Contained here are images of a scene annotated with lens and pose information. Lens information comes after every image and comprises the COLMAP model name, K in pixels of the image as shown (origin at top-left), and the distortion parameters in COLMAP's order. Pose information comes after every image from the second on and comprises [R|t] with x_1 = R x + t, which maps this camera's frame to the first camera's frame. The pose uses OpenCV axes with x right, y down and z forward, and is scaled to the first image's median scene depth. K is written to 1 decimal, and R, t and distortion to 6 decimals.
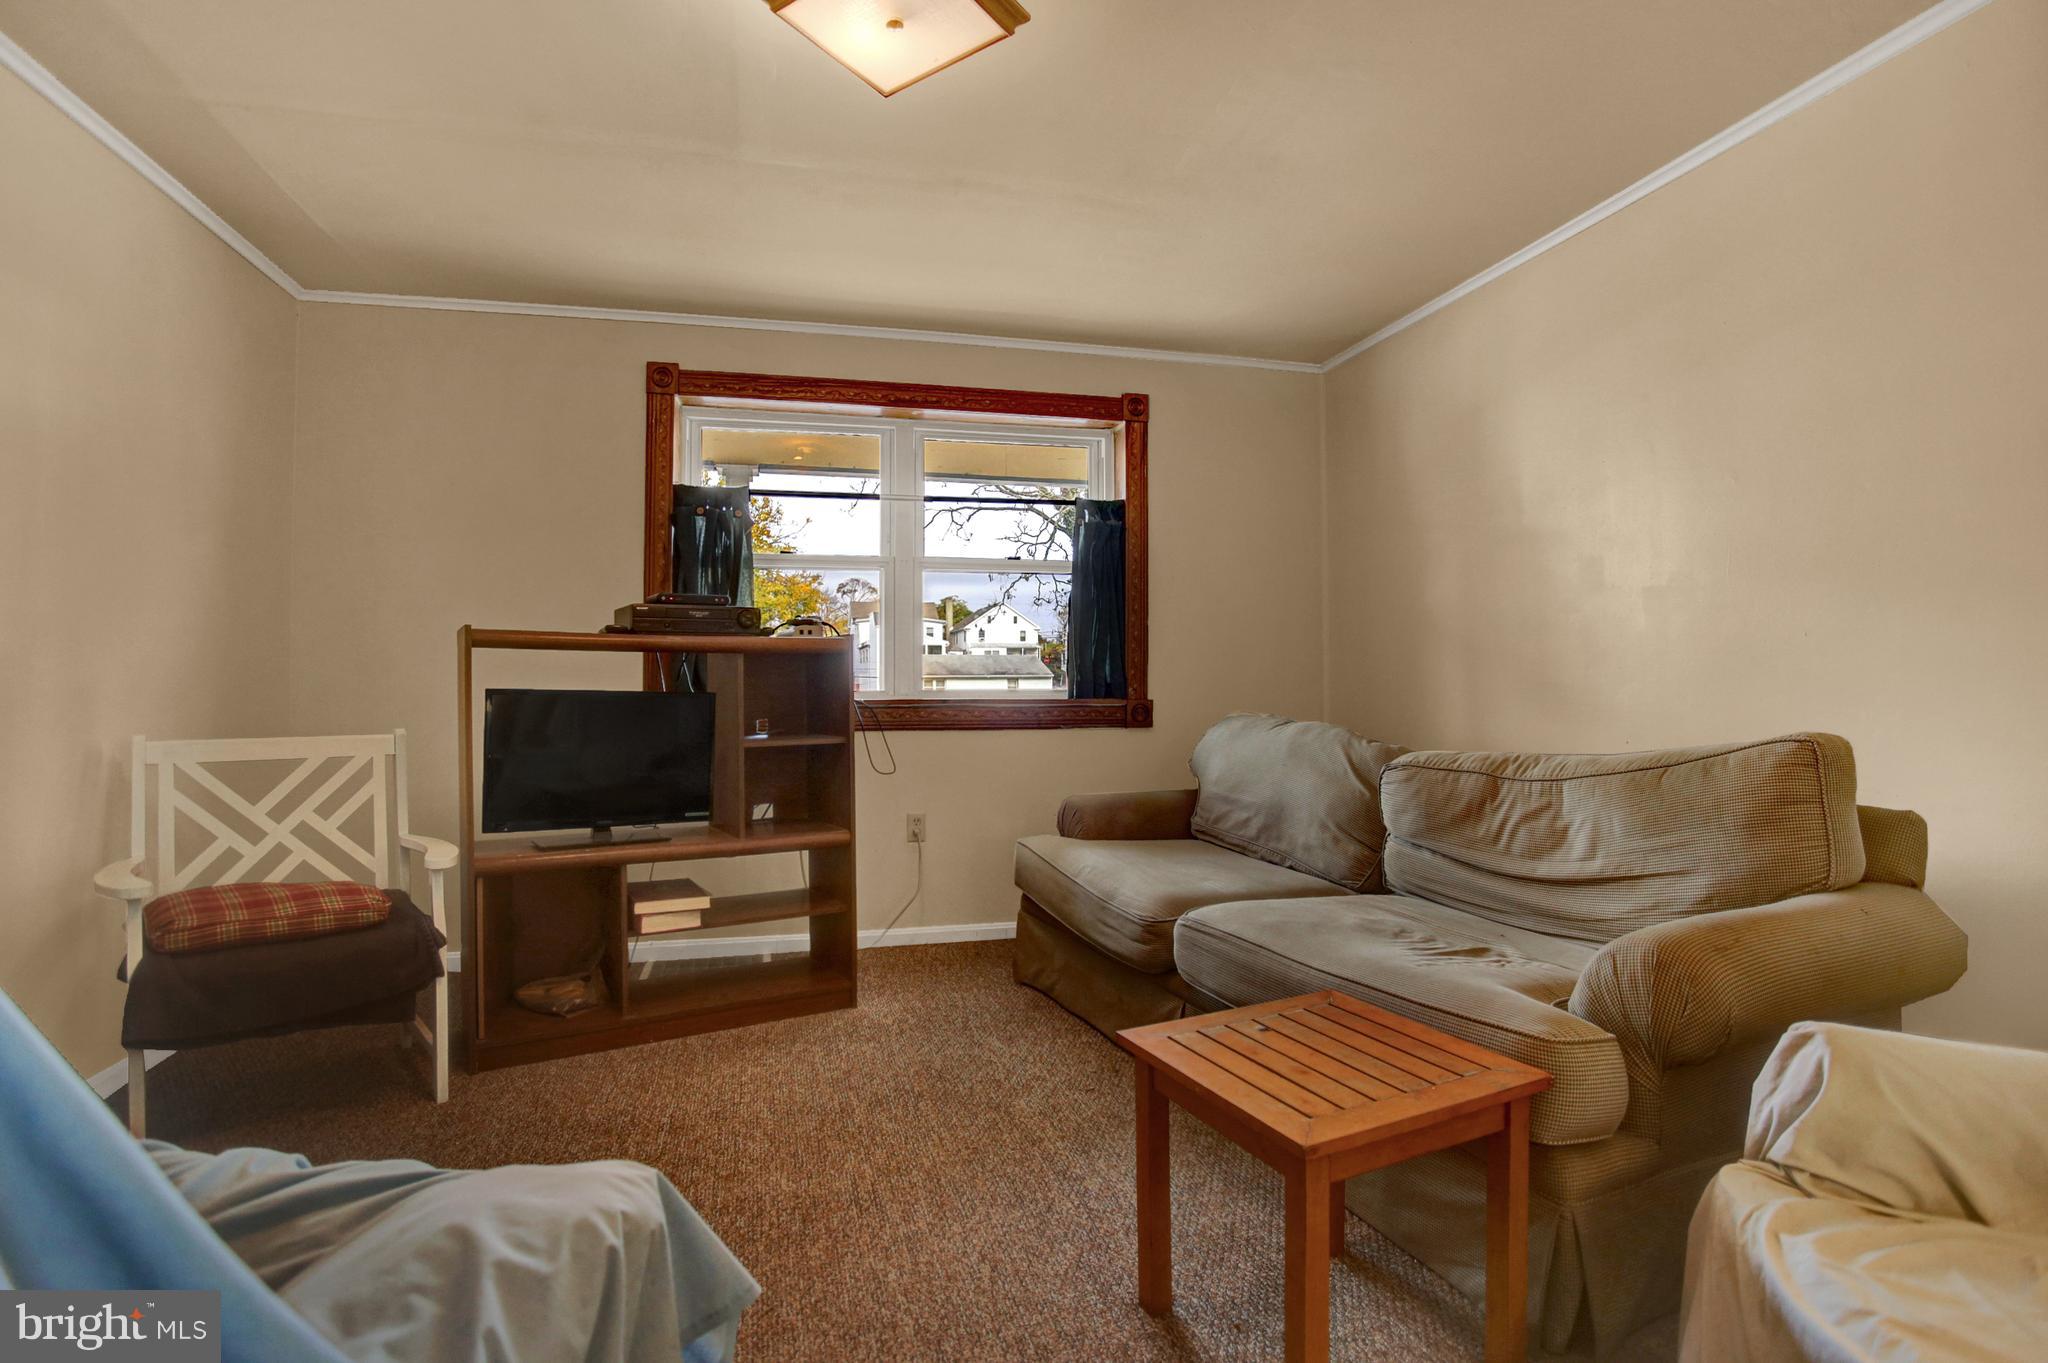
lens RADIAL K [[1020.5, 0, 968.0], [0, 1020.5, 678.5], [0, 0, 1]] dist [-0.050672, 0.009134]
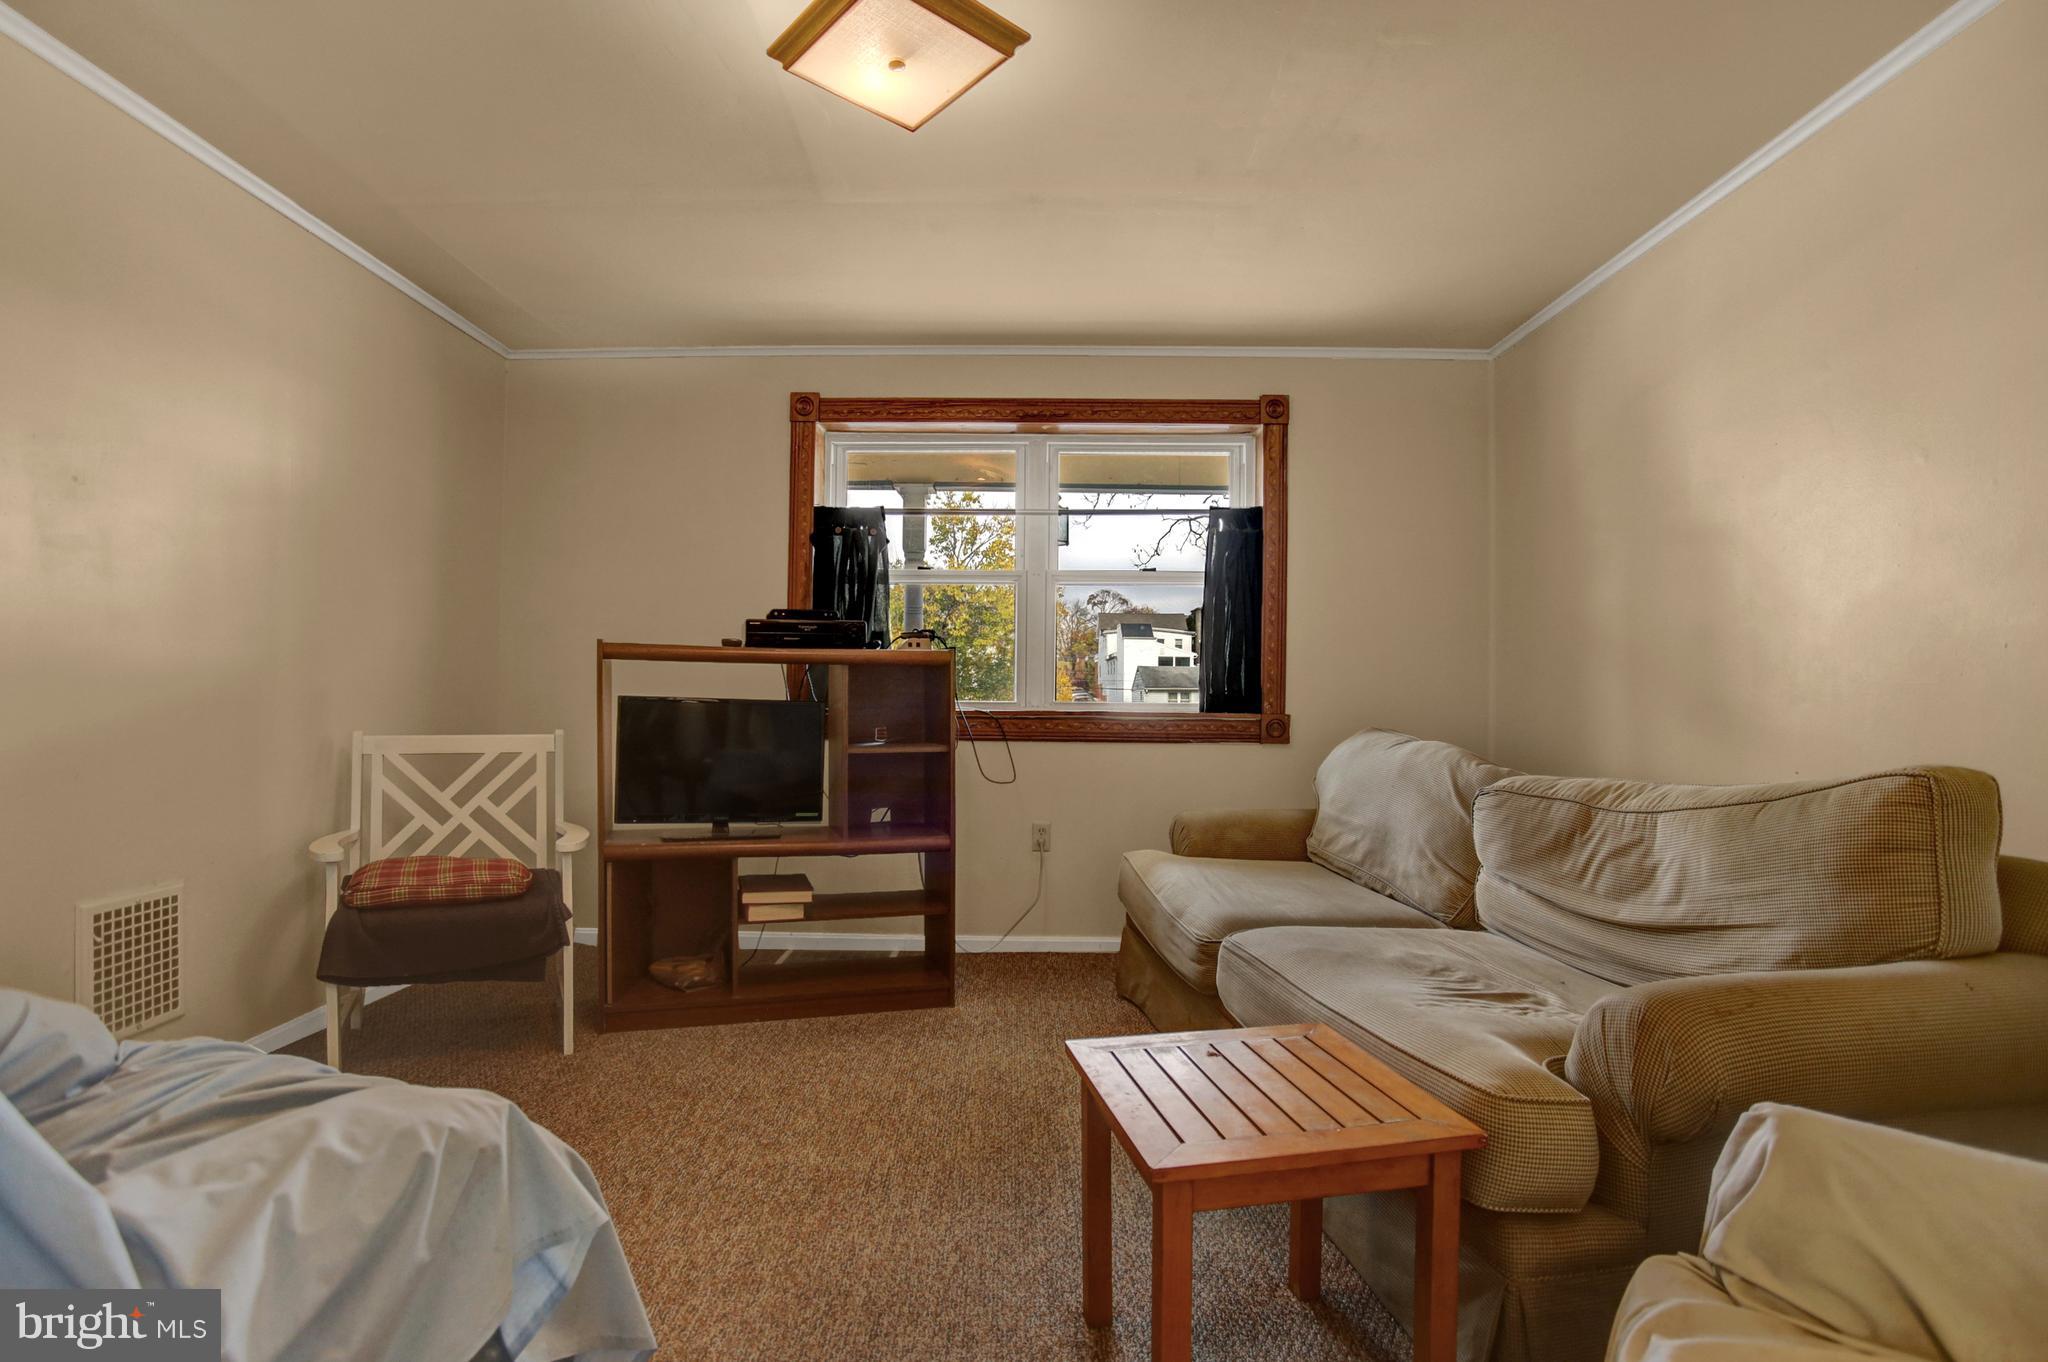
lens RADIAL K [[1020.5, 0, 951.6], [0, 1020.5, 700.3], [0, 0, 1]] dist [-0.050672, 0.009134]
pose [[0.965534, 0.012194, -0.259991, 0.180261], [-0.009613, 0.999891, 0.011194, -0.000808], [0.260099, -0.008309, 0.965546, -0.000872]]
